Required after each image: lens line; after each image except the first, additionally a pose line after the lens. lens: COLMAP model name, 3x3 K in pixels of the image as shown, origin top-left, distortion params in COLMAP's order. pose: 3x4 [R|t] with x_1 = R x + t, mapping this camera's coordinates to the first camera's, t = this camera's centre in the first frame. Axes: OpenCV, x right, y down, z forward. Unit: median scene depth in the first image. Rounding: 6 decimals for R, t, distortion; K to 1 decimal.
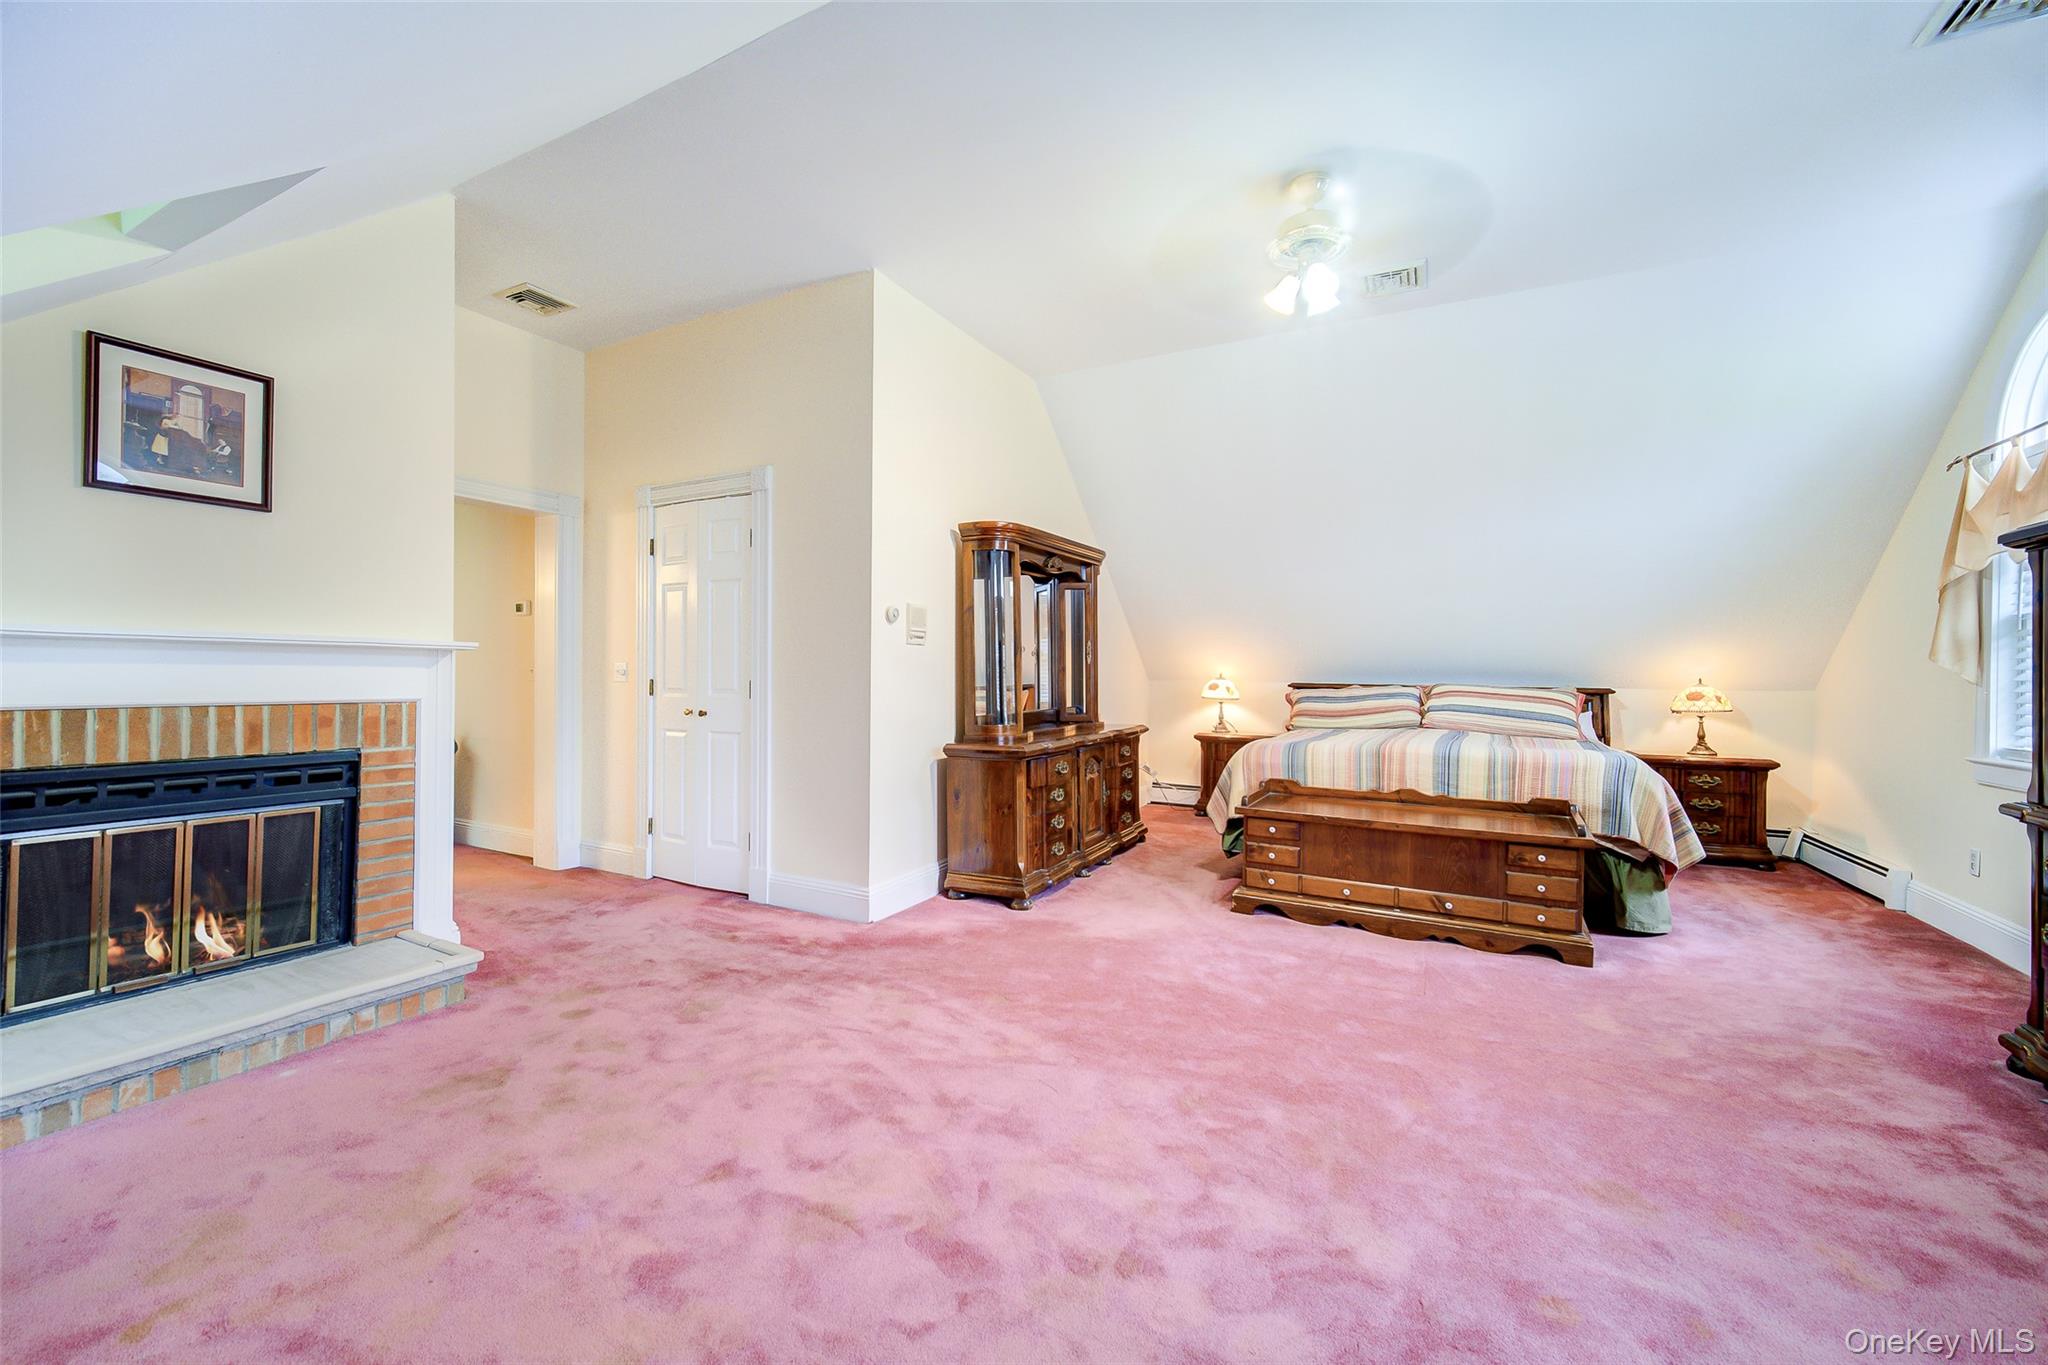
lens RADIAL K [[820.2, 0, 1010.0], [0, 820.2, 680.3], [0, 0, 1]] dist [0.001016, -0.001993]
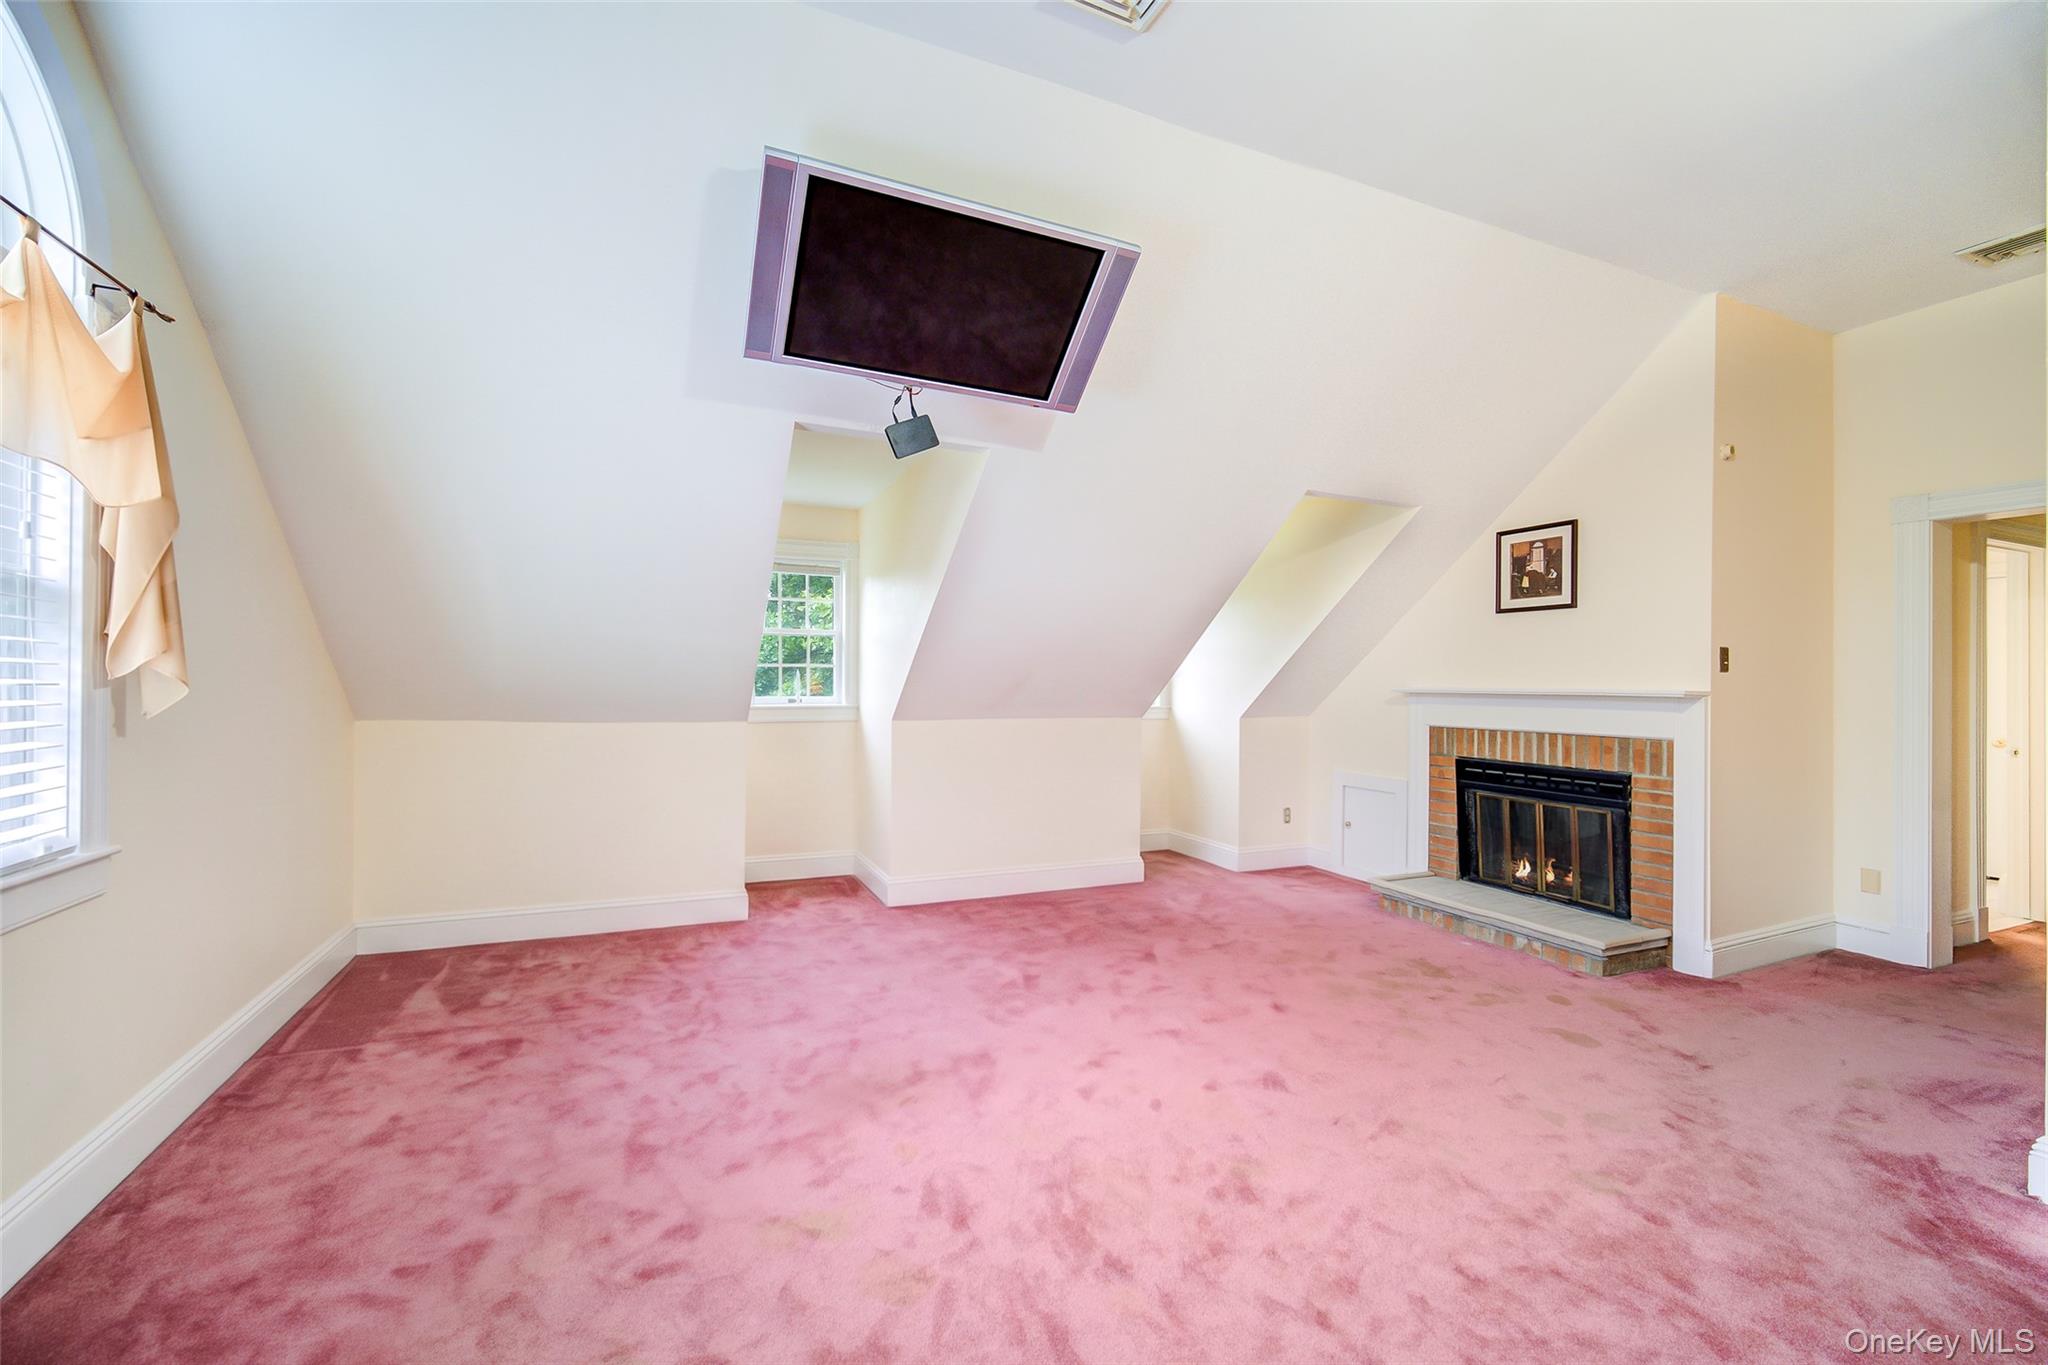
lens RADIAL K [[820.2, 0, 1015.0], [0, 820.2, 679.1], [0, 0, 1]] dist [0.001016, -0.001993]
pose [[-0.601607, -0.025168, -0.798396, 0.934377], [-0.028327, 0.999547, -0.010164, -0.027982], [0.798290, 0.016502, -0.602047, 1.092420]]
